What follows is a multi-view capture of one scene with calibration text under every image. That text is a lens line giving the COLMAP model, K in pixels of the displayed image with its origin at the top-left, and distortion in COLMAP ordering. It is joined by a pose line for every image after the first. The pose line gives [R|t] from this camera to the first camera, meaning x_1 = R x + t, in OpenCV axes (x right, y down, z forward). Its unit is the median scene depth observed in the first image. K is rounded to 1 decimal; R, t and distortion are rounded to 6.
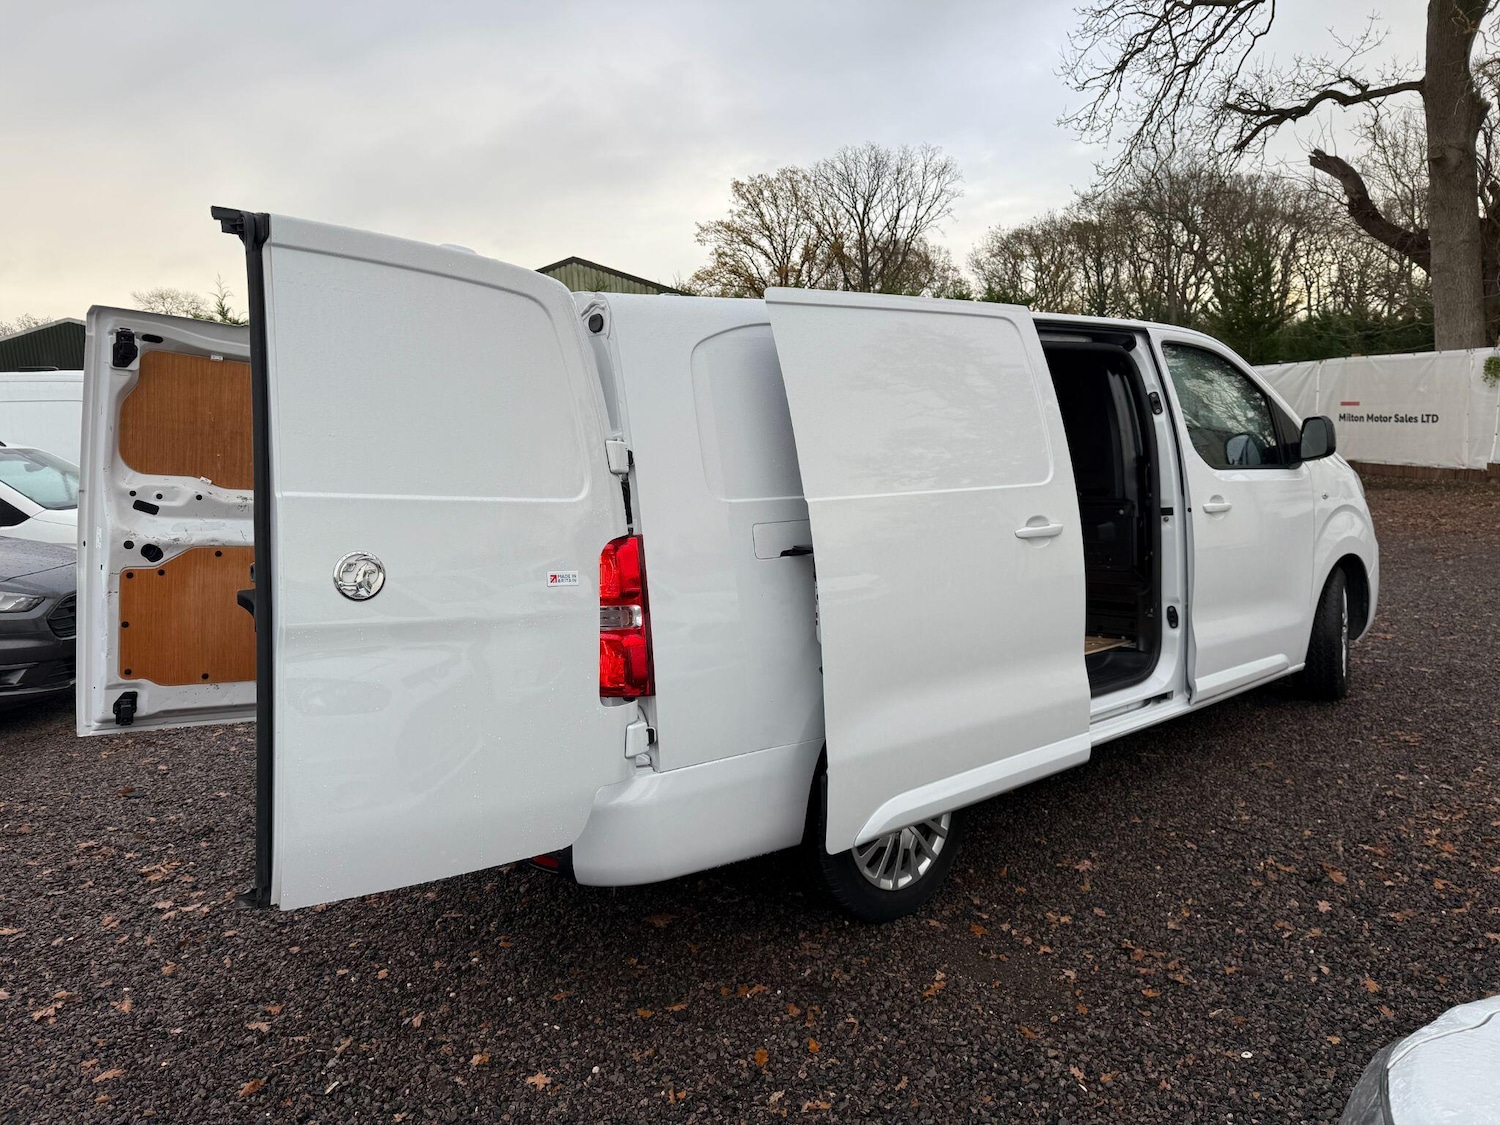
lens RADIAL K [[1087.8, 0, 750.0], [0, 1087.8, 562.5], [0, 0, 1]] dist [0.034668, -0.039350]
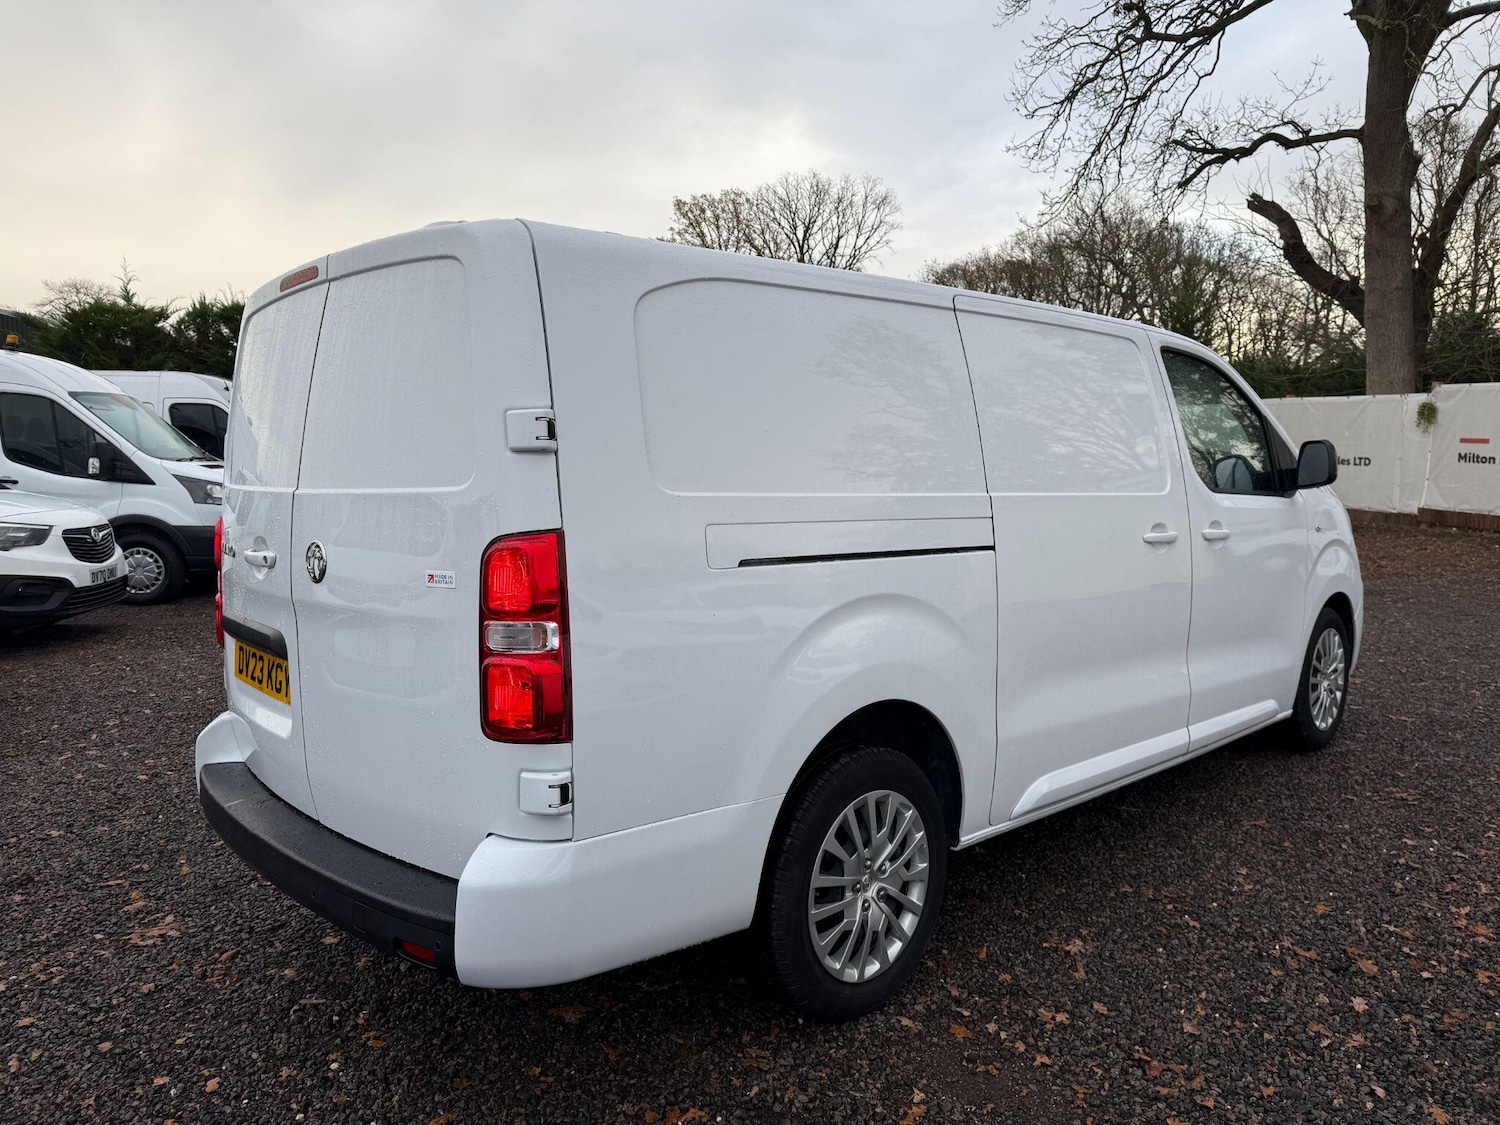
lens RADIAL K [[1087.8, 0, 750.0], [0, 1087.8, 562.5], [0, 0, 1]] dist [0.034668, -0.039350]
pose [[0.997264, 0.034471, 0.065398, -0.012435], [-0.033167, 0.999231, -0.020921, 0.004153], [-0.066069, 0.018695, 0.997640, 0.148202]]
